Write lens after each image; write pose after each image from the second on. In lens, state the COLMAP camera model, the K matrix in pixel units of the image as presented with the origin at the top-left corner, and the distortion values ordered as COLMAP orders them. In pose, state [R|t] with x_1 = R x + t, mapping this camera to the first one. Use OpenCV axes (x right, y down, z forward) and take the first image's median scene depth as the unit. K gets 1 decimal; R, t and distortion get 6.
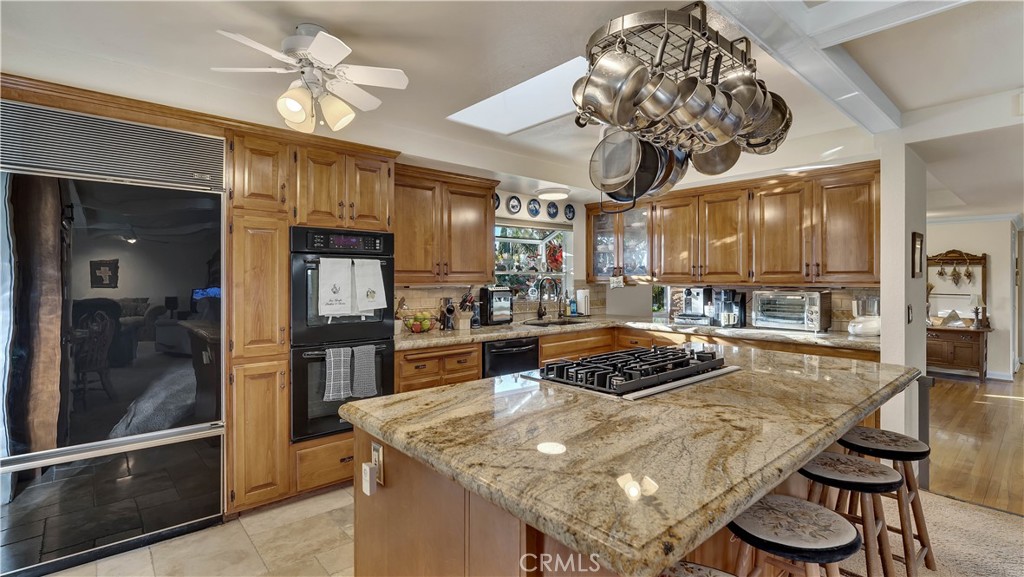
lens RADIAL K [[463.0, 0, 509.3], [0, 463.0, 283.3], [0, 0, 1]] dist [-0.008593, 0.001862]
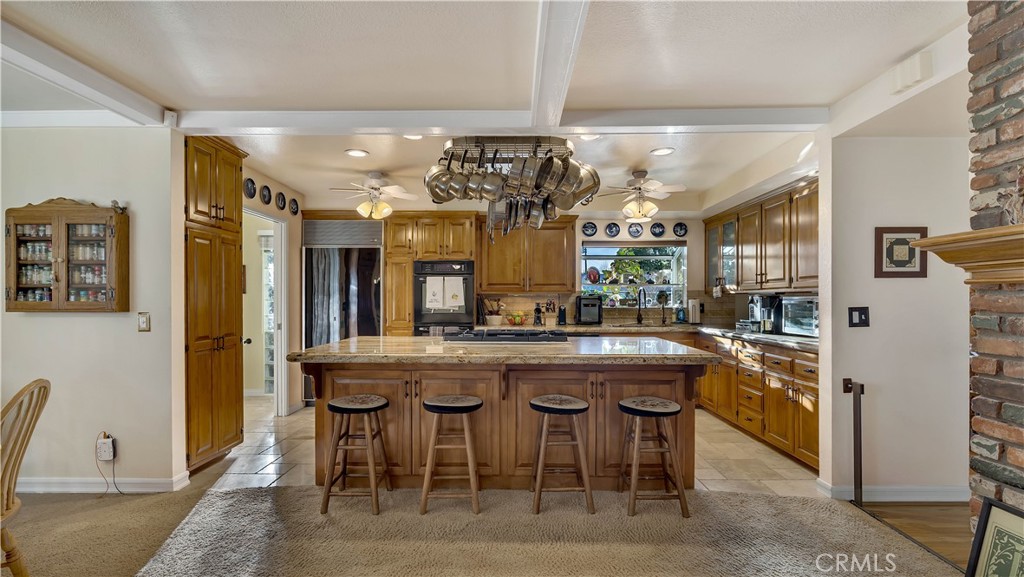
lens RADIAL K [[463.0, 0, 516.6], [0, 463.0, 297.8], [0, 0, 1]] dist [-0.008593, 0.001862]
pose [[0.753809, -0.003526, -0.657085, 0.809587], [-0.007677, 0.999870, -0.014173, 0.040334], [0.657049, 0.015728, 0.753684, -0.125233]]
